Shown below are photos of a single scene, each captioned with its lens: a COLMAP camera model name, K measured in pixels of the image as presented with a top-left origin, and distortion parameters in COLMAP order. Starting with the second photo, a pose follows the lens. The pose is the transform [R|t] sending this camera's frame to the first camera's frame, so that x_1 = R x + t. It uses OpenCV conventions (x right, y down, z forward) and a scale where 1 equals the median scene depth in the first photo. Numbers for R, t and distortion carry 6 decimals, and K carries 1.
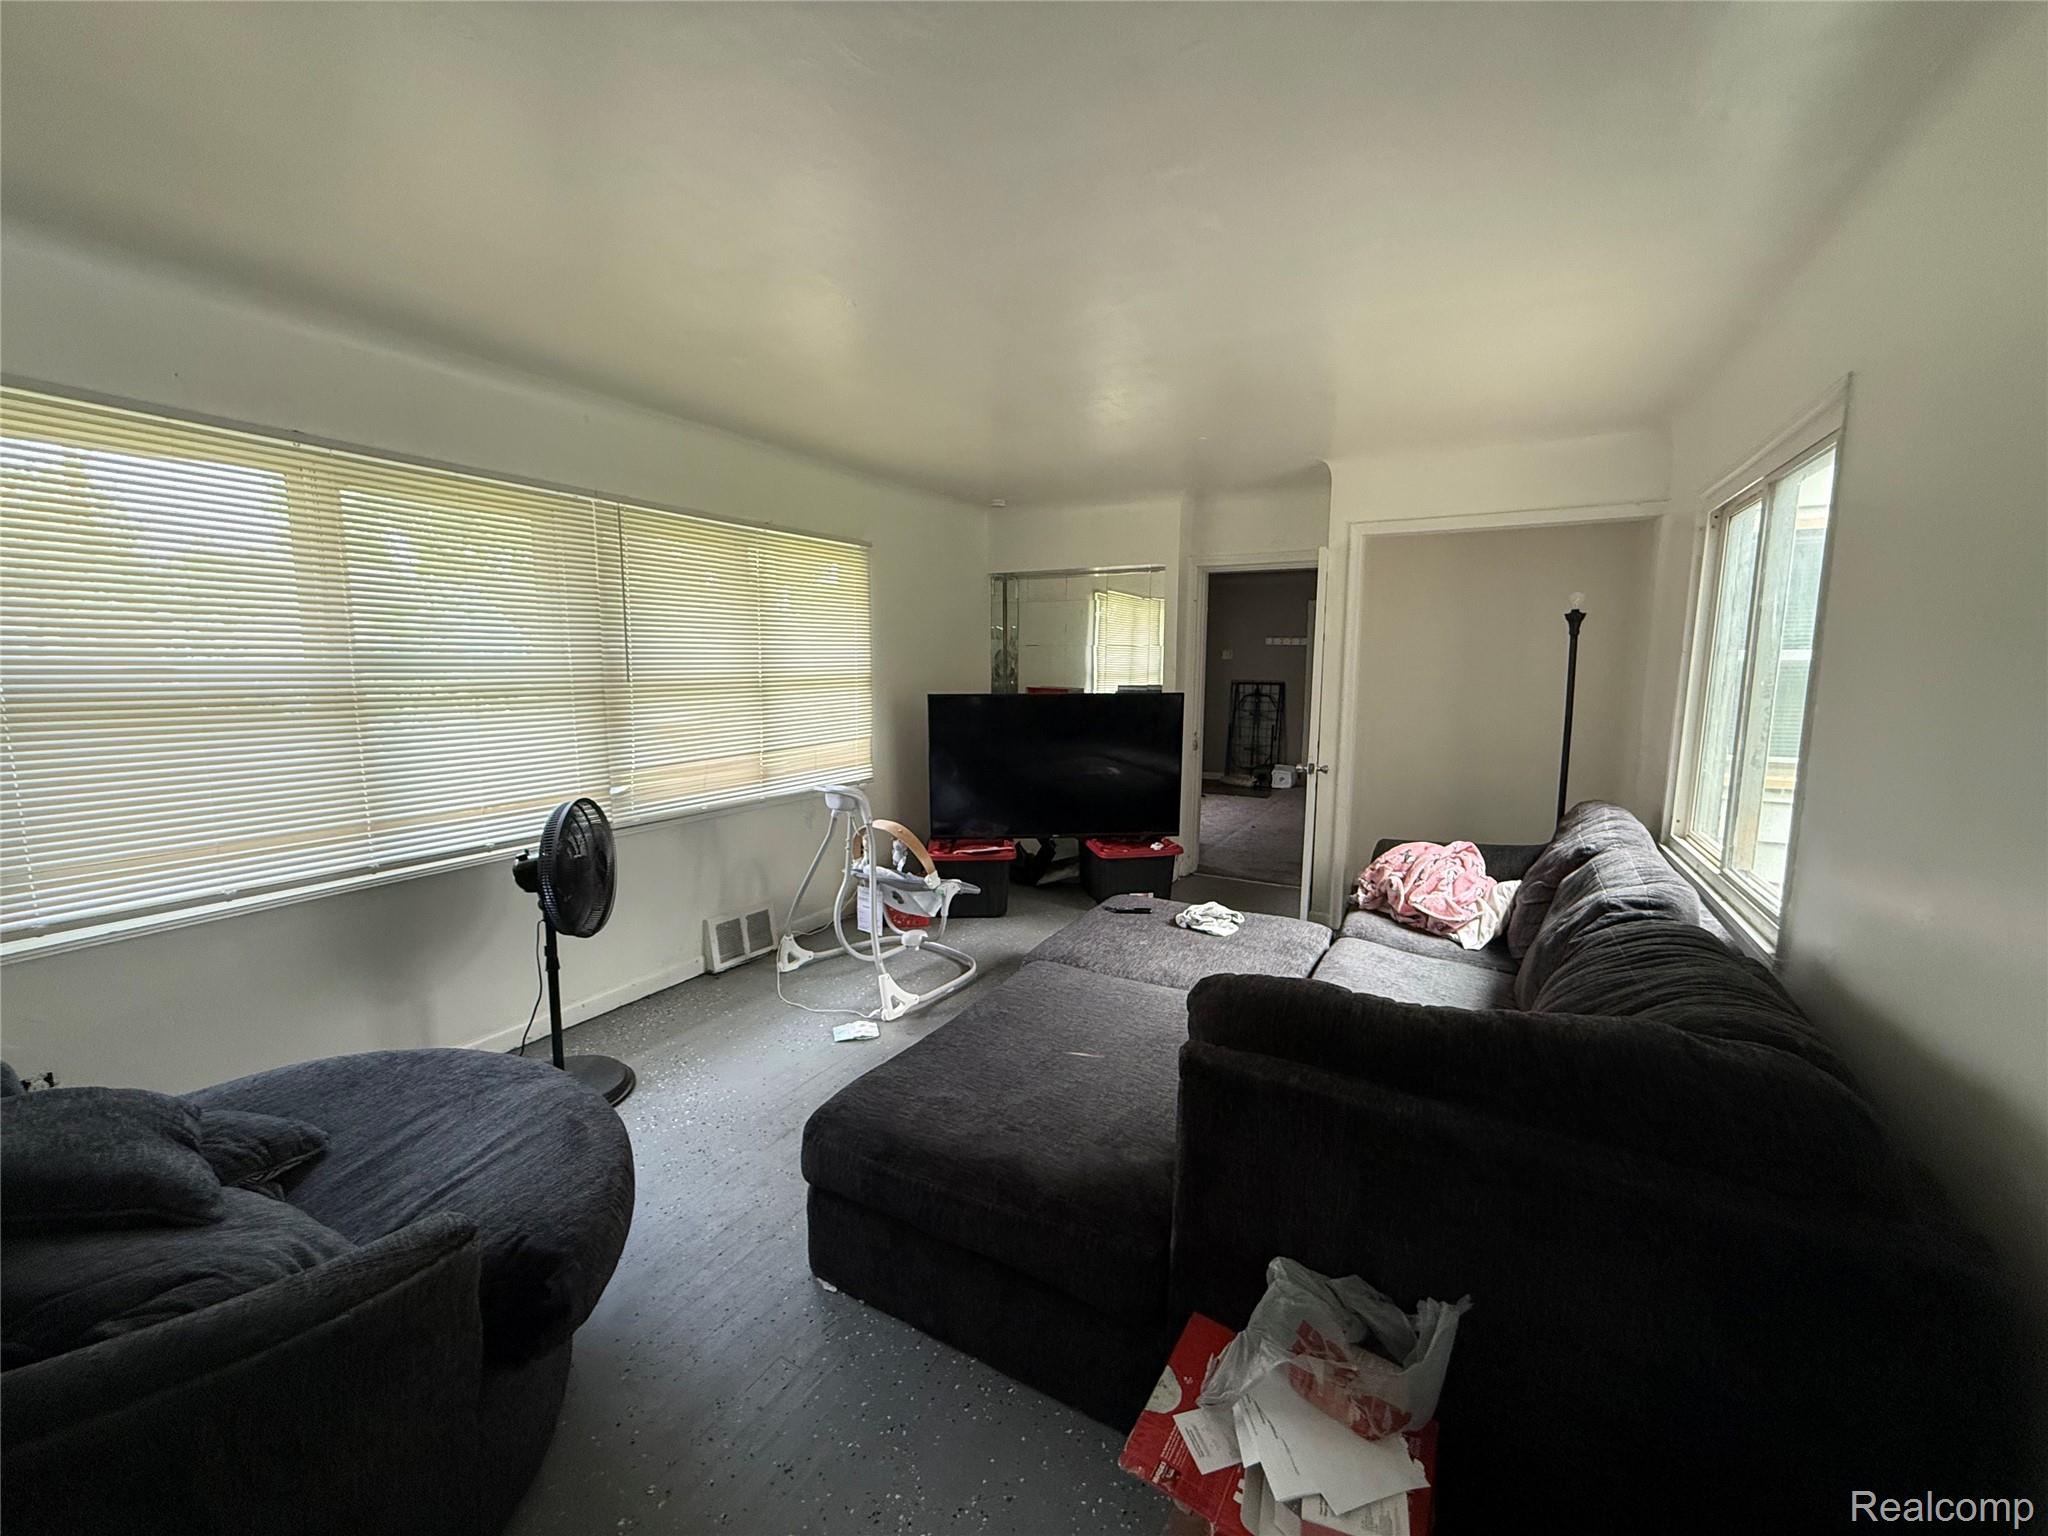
lens RADIAL K [[817.6, 0, 1023.4], [0, 817.6, 765.0], [0, 0, 1]] dist [-0.001112, 0.000058]
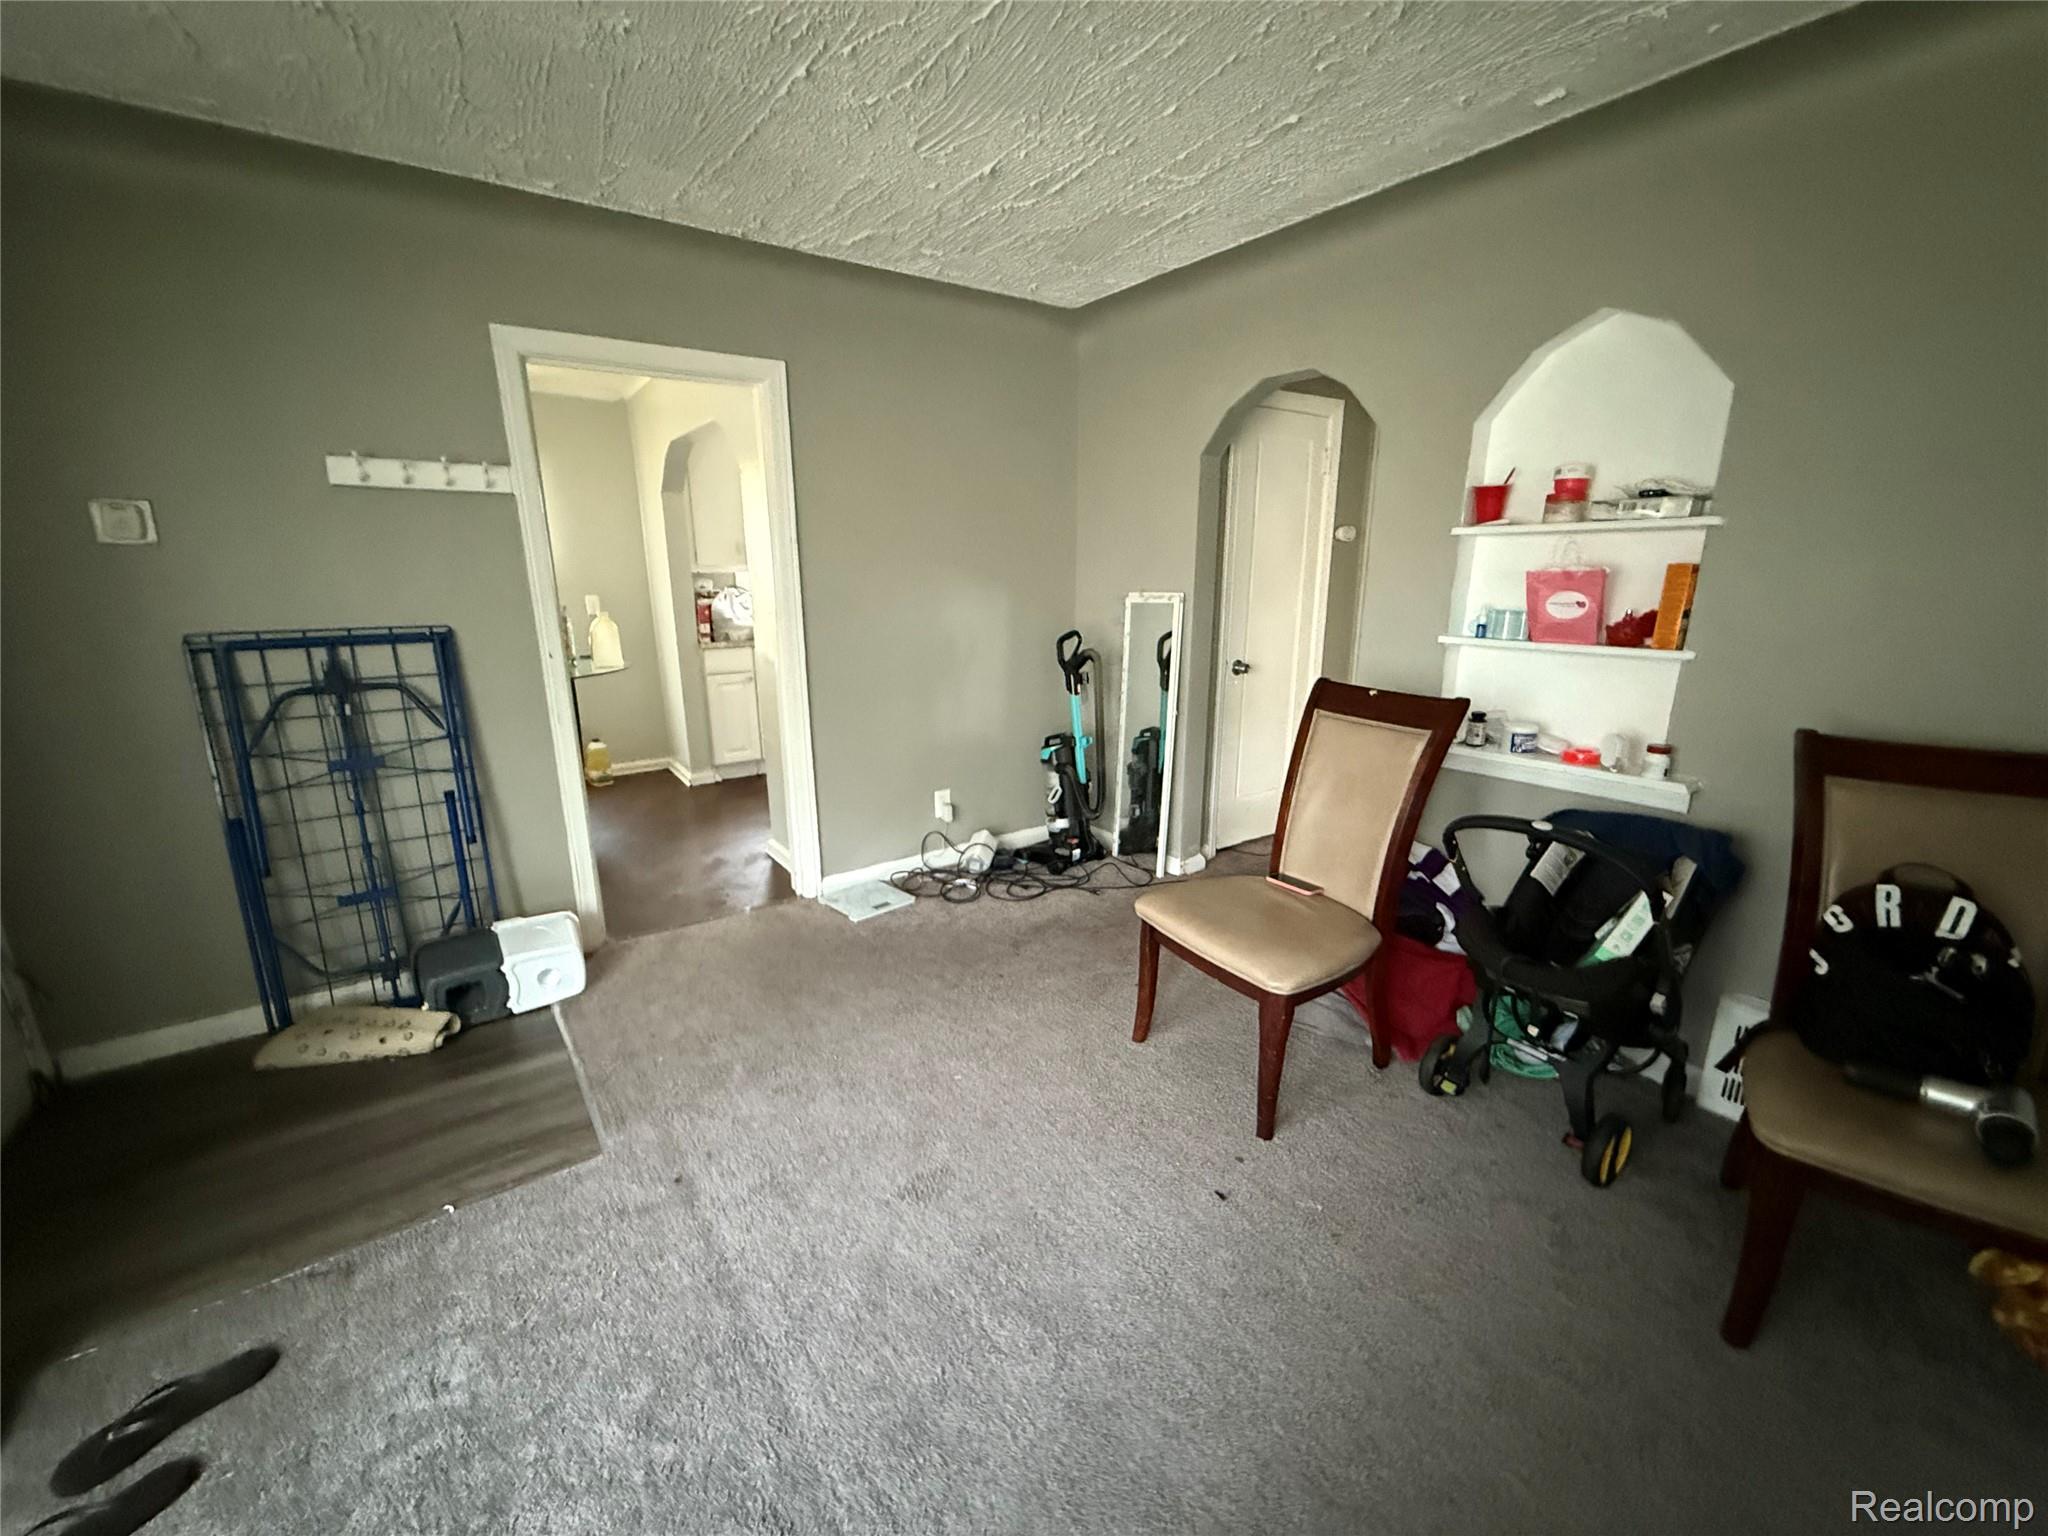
lens RADIAL K [[817.6, 0, 1025.5], [0, 817.6, 767.2], [0, 0, 1]] dist [-0.001112, 0.000058]
pose [[0.429583, -0.231399, 0.872876, 0.149943], [0.115268, 0.972755, 0.201148, -0.088461], [-0.895640, 0.014205, 0.444552, 0.697215]]
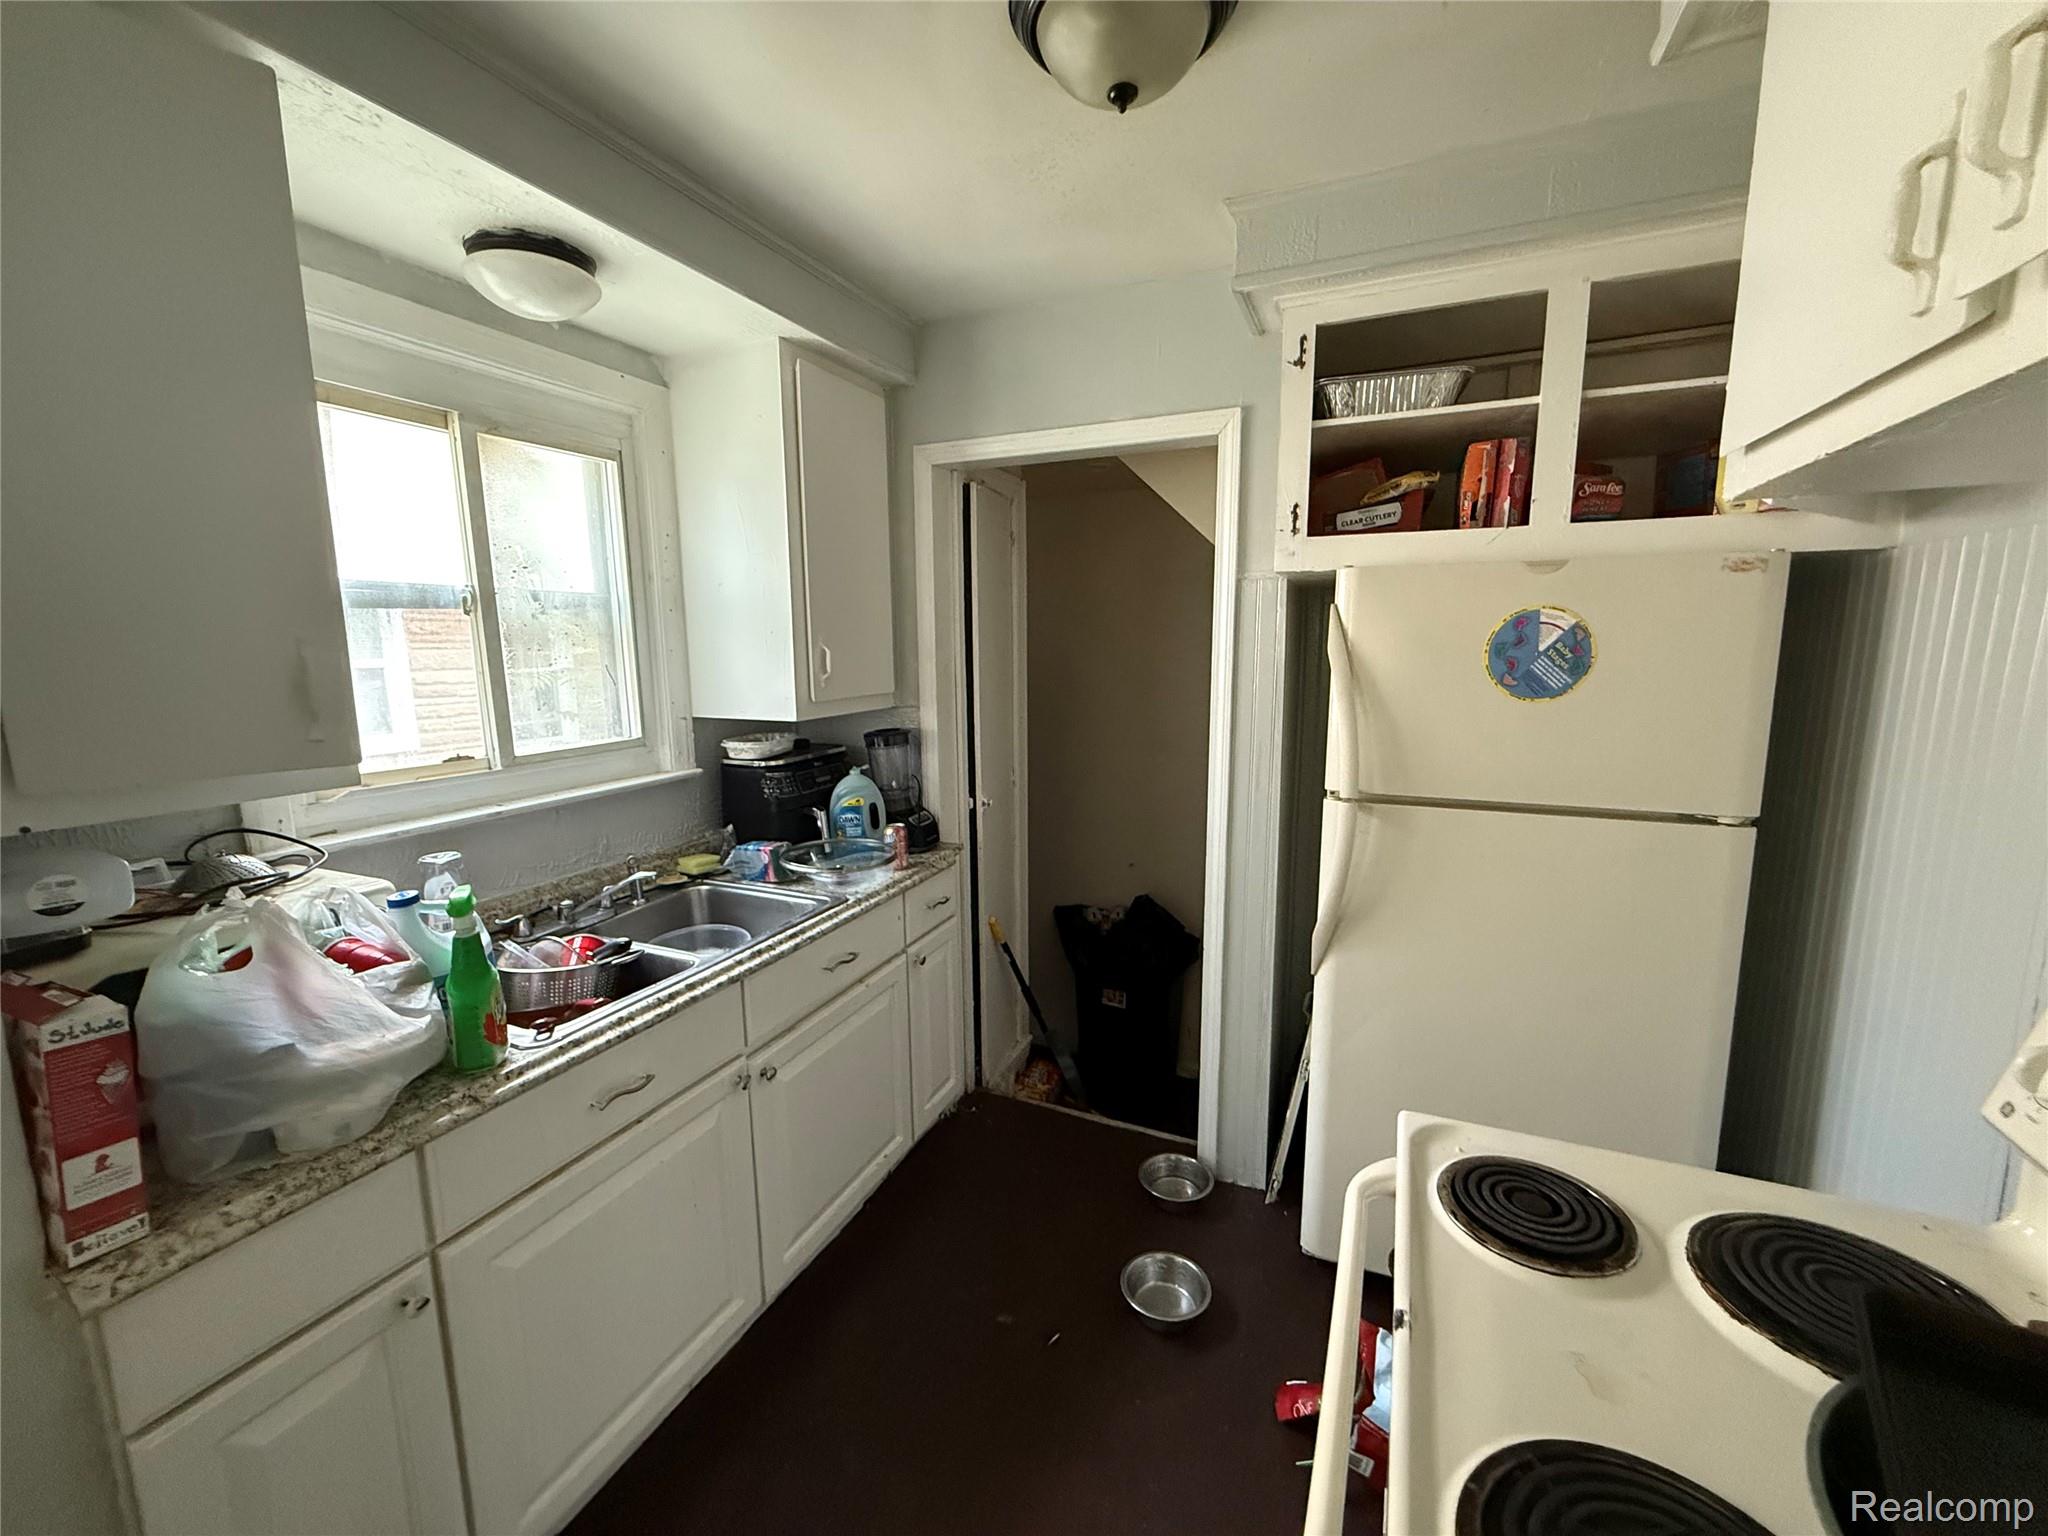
lens RADIAL K [[817.6, 0, 1023.2], [0, 817.6, 763.6], [0, 0, 1]] dist [-0.001112, 0.000058]
pose [[-0.084504, -0.157095, 0.983961, 0.327629], [0.129956, 0.977321, 0.167196, -0.117464], [-0.987912, 0.142001, -0.062172, 0.883869]]
